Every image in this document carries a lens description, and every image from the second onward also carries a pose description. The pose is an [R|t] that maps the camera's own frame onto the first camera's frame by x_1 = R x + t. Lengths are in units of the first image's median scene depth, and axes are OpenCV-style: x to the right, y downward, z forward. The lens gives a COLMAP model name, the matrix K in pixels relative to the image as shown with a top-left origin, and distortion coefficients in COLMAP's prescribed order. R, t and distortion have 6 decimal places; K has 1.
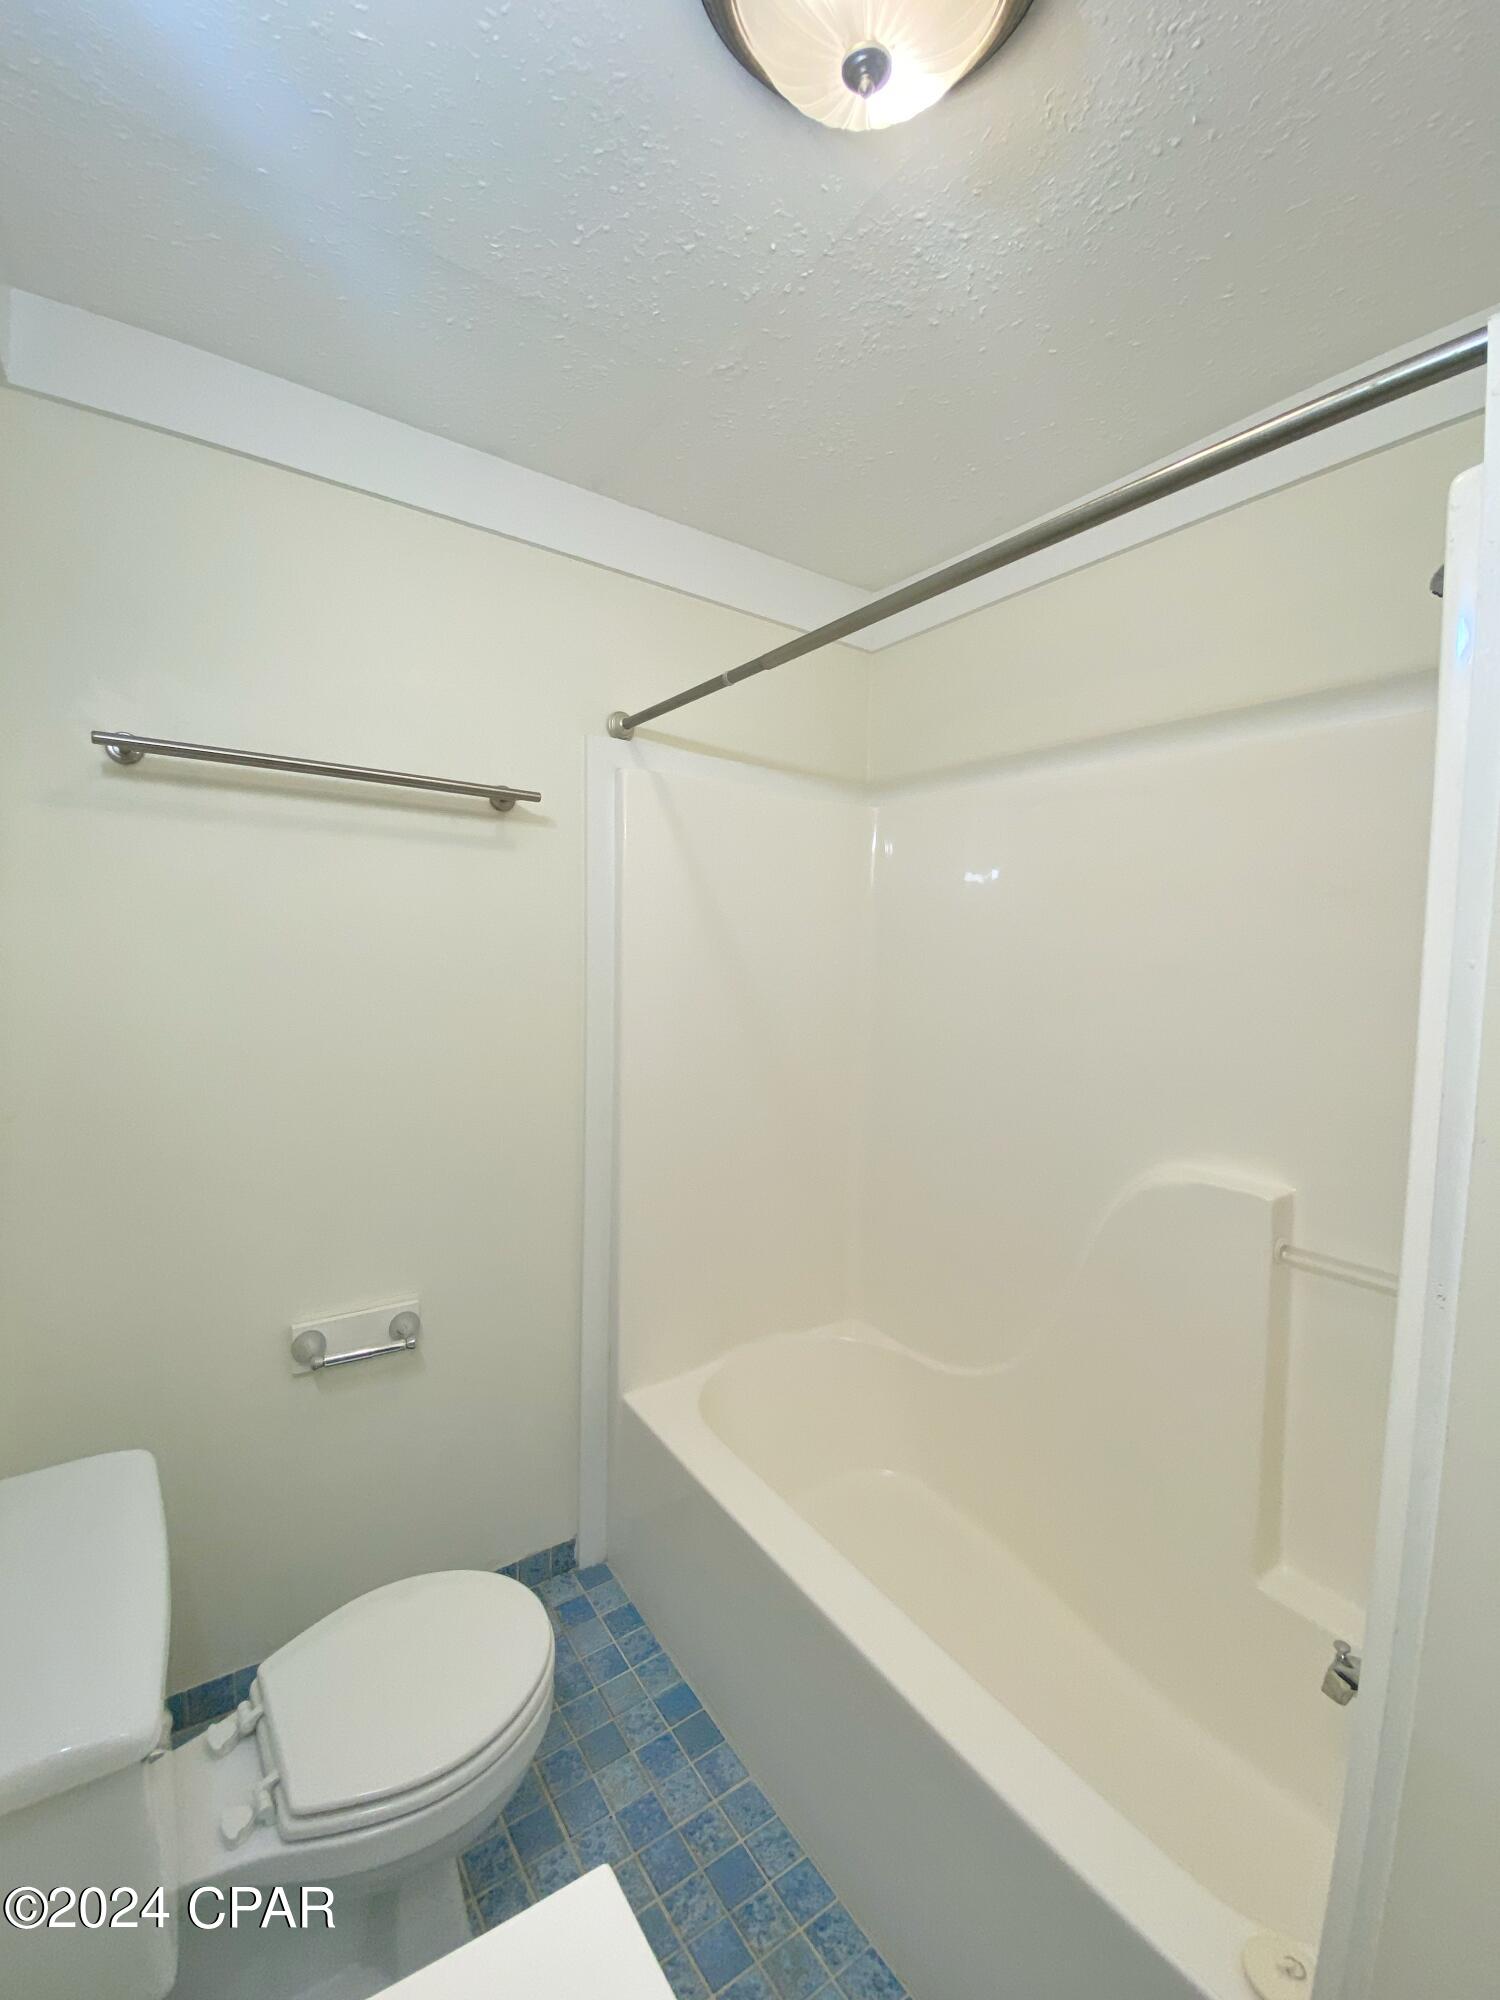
lens RADIAL K [[824.7, 0, 749.2], [0, 824.7, 990.9], [0, 0, 1]] dist [-0.016885, -0.000293]
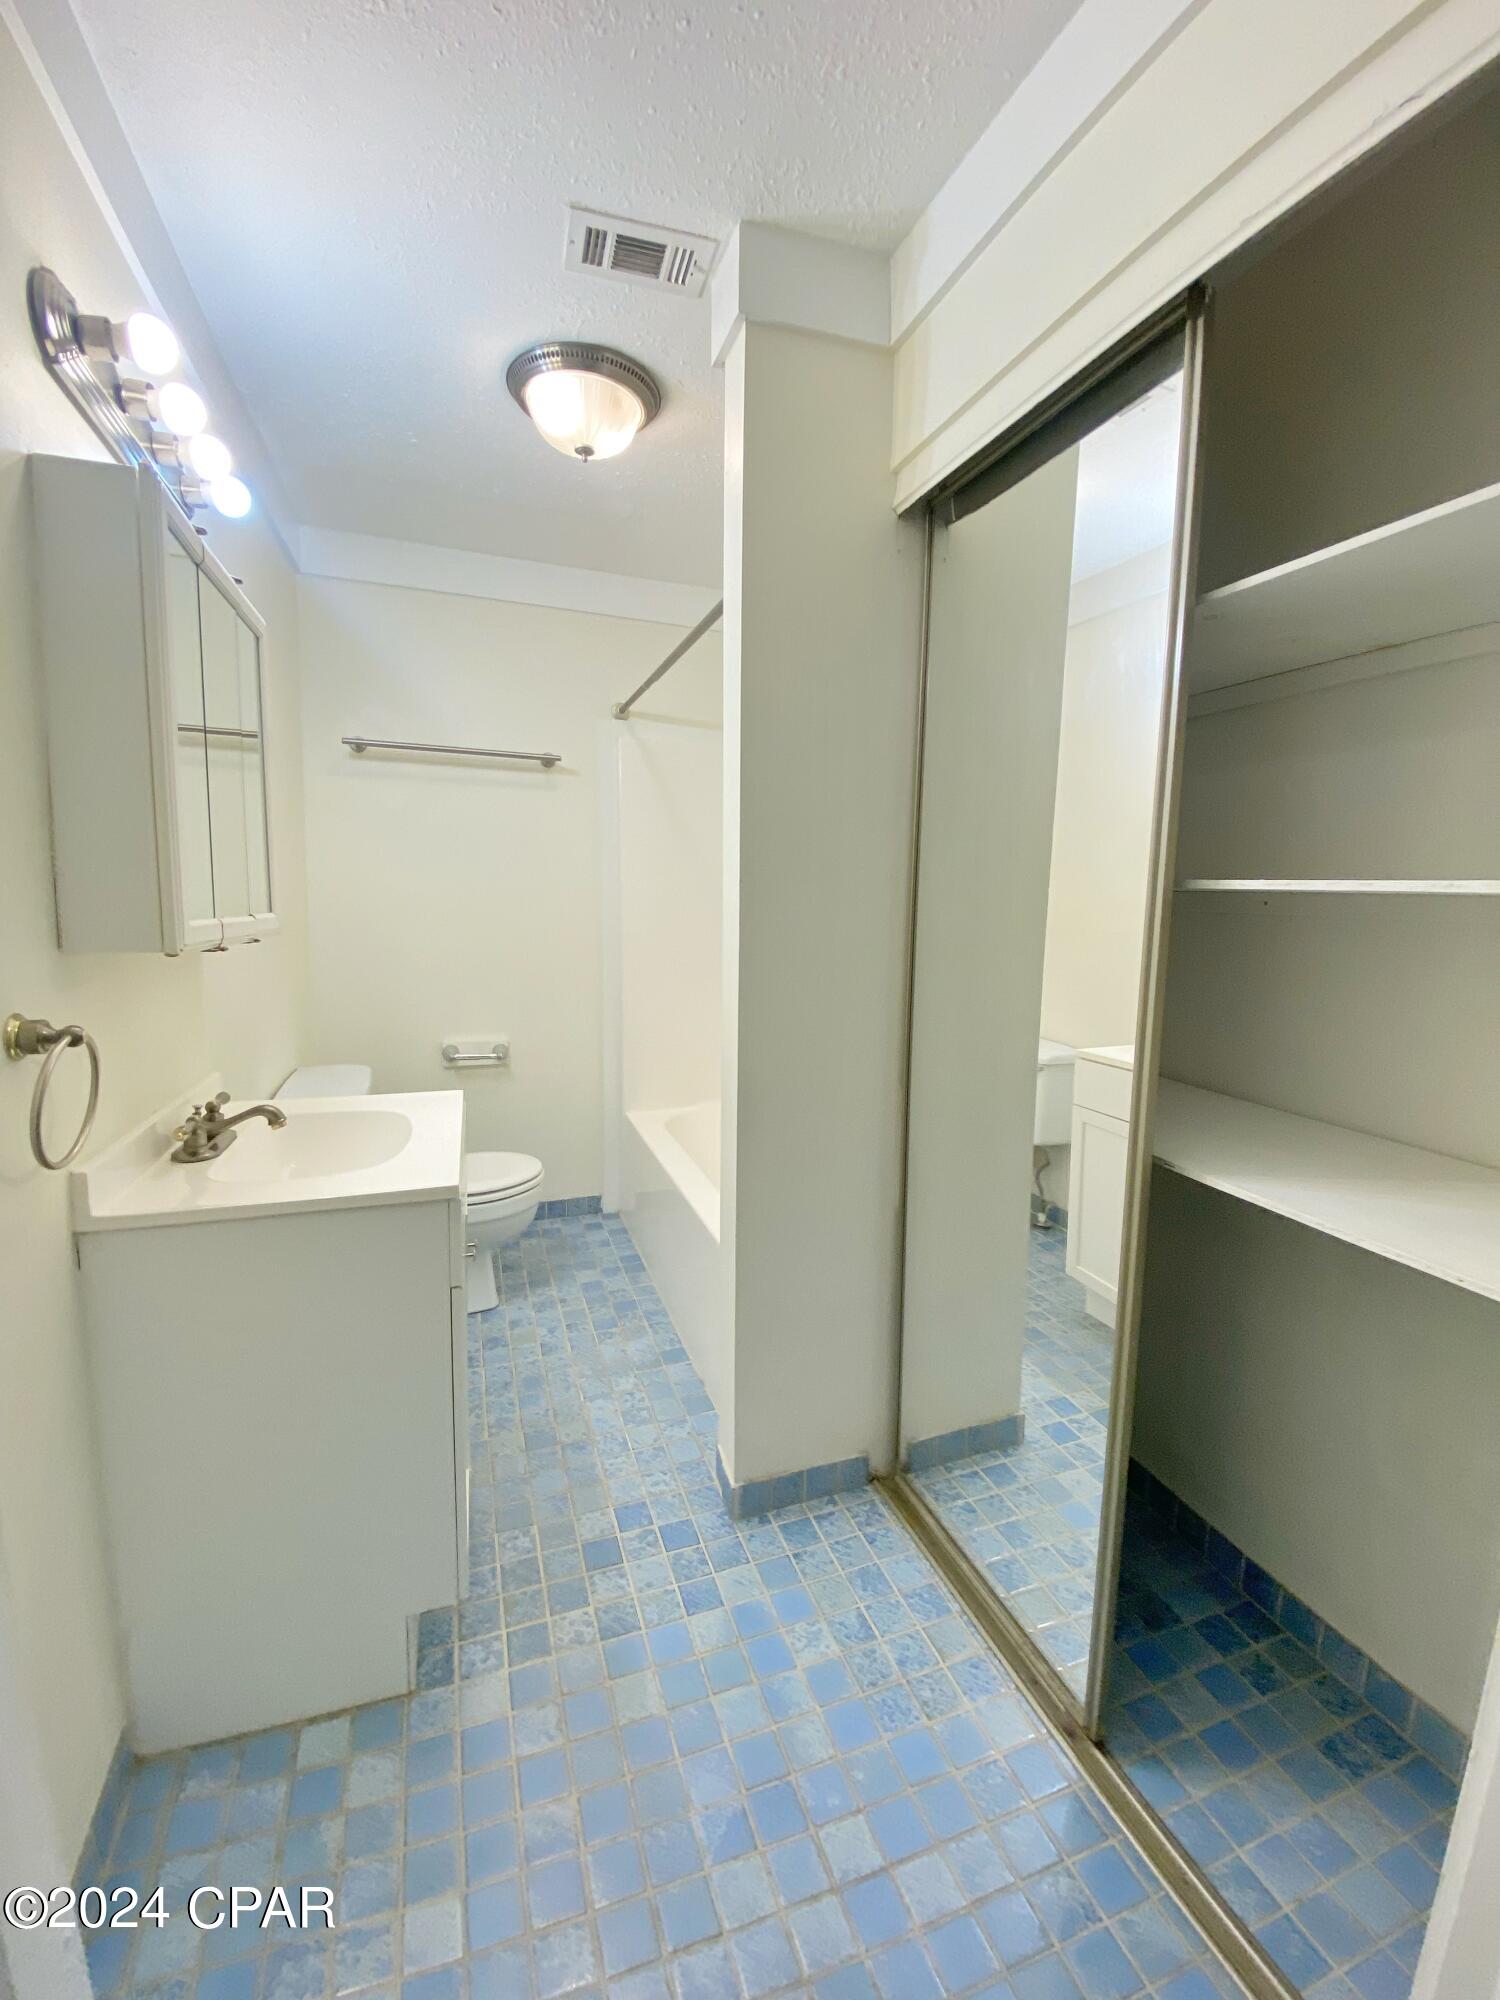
lens RADIAL K [[815.0, 0, 750.0], [0, 815.0, 1000.0], [0, 0, 1]] dist [-0.000827, -0.000477]
pose [[0.963580, 0.024359, -0.266307, 0.606906], [-0.006245, 0.997621, 0.068656, 0.159818], [0.267346, -0.064493, 0.961440, -0.609785]]
